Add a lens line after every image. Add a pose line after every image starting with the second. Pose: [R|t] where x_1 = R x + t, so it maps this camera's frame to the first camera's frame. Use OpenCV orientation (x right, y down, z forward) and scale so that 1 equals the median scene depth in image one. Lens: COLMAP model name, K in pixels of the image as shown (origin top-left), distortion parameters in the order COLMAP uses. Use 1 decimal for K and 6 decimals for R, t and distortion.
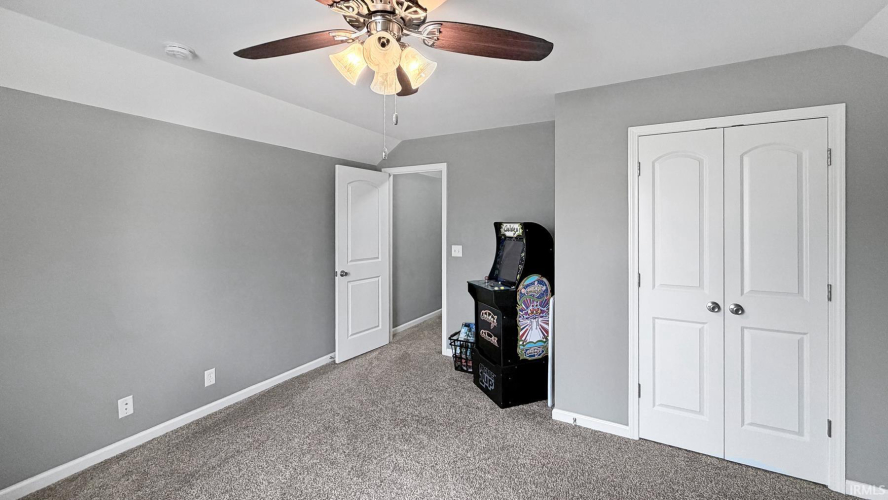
lens RADIAL K [[371.3, 0, 443.0], [0, 371.3, 221.7], [0, 0, 1]] dist [0.001301, 0.000130]
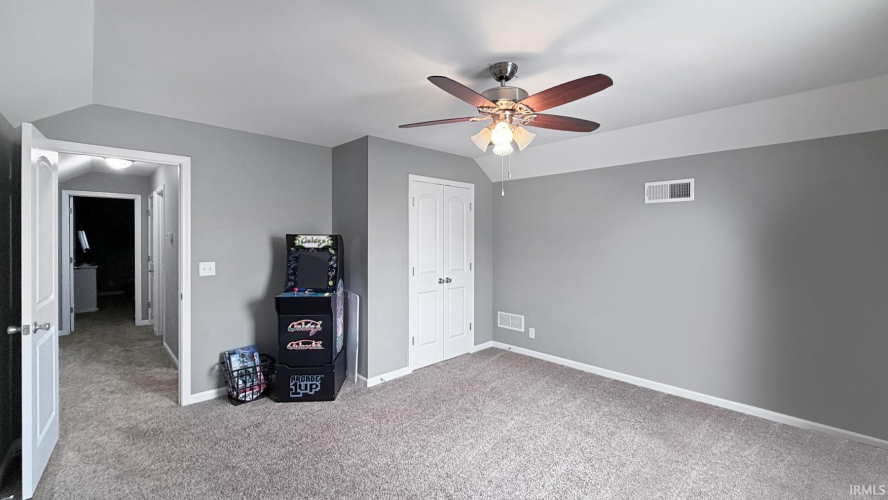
lens RADIAL K [[372.3, 0, 439.2], [0, 372.3, 239.5], [0, 0, 1]] dist [0.000066, -0.000006]
pose [[0.276586, -0.001817, 0.960988, -0.805963], [-0.003929, 0.999988, 0.003021, 0.012836], [-0.960981, -0.004611, 0.276575, 0.376917]]
